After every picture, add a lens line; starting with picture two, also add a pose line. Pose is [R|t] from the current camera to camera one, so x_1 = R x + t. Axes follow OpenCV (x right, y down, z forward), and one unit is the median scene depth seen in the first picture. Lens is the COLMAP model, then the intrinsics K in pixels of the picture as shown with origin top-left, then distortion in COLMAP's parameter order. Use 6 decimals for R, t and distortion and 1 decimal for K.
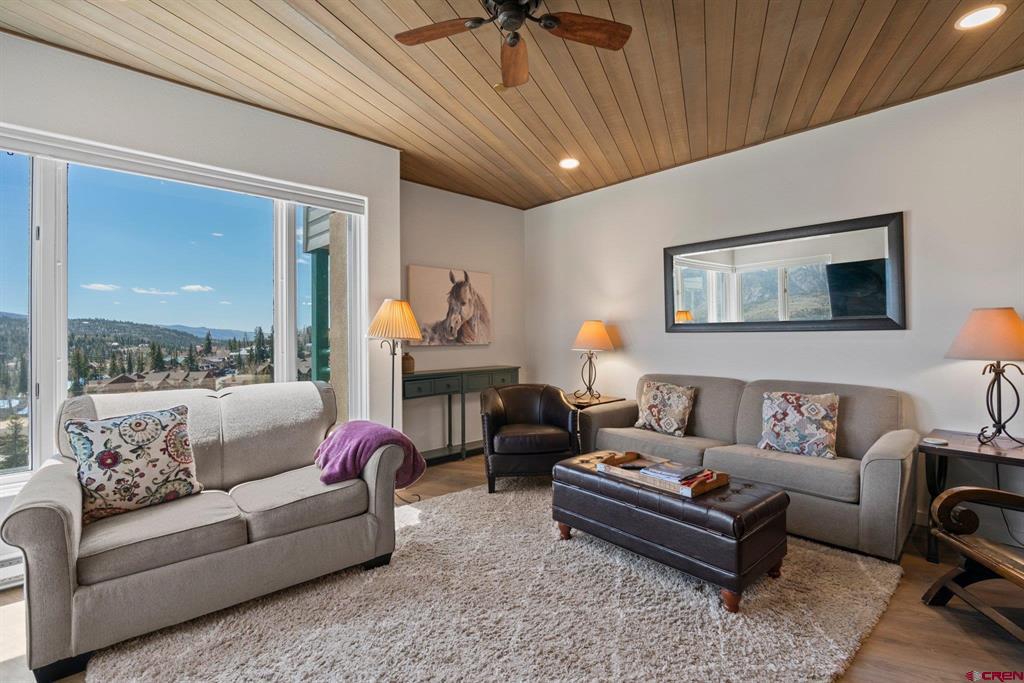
lens RADIAL K [[462.6, 0, 512.0], [0, 462.6, 341.5], [0, 0, 1]] dist [-0.000111, 0.000136]
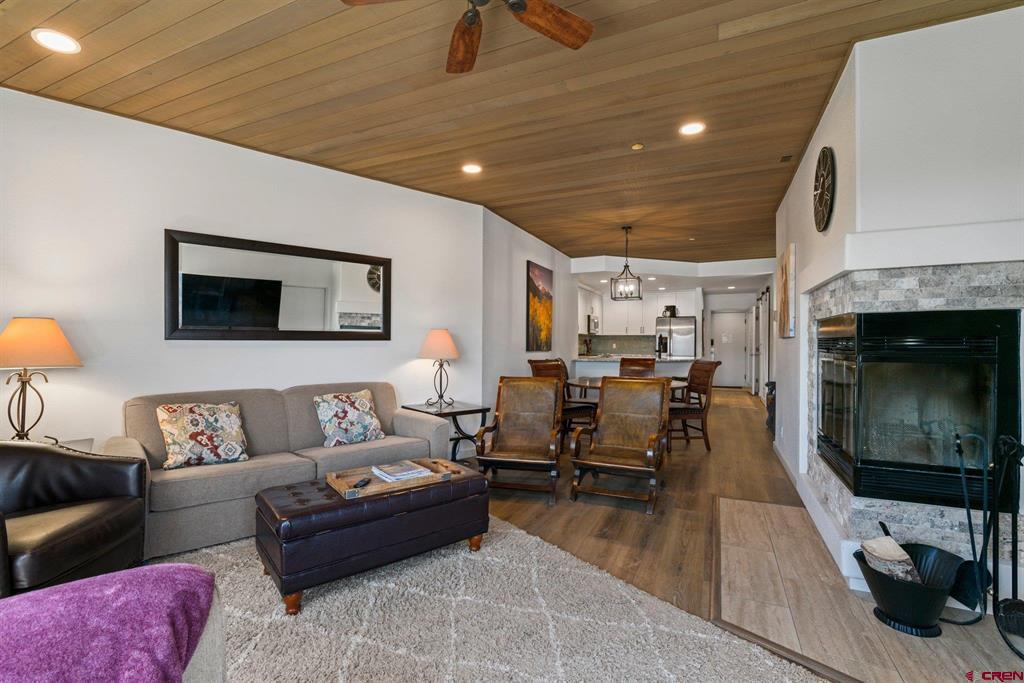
lens RADIAL K [[447.3, 0, 510.9], [0, 447.3, 348.8], [0, 0, 1]] dist [-0.000485, -0.000223]
pose [[0.056931, -0.004315, 0.998369, -0.516767], [0.011089, 0.999932, 0.003689, -0.000582], [-0.998317, 0.010861, 0.056975, 0.534237]]
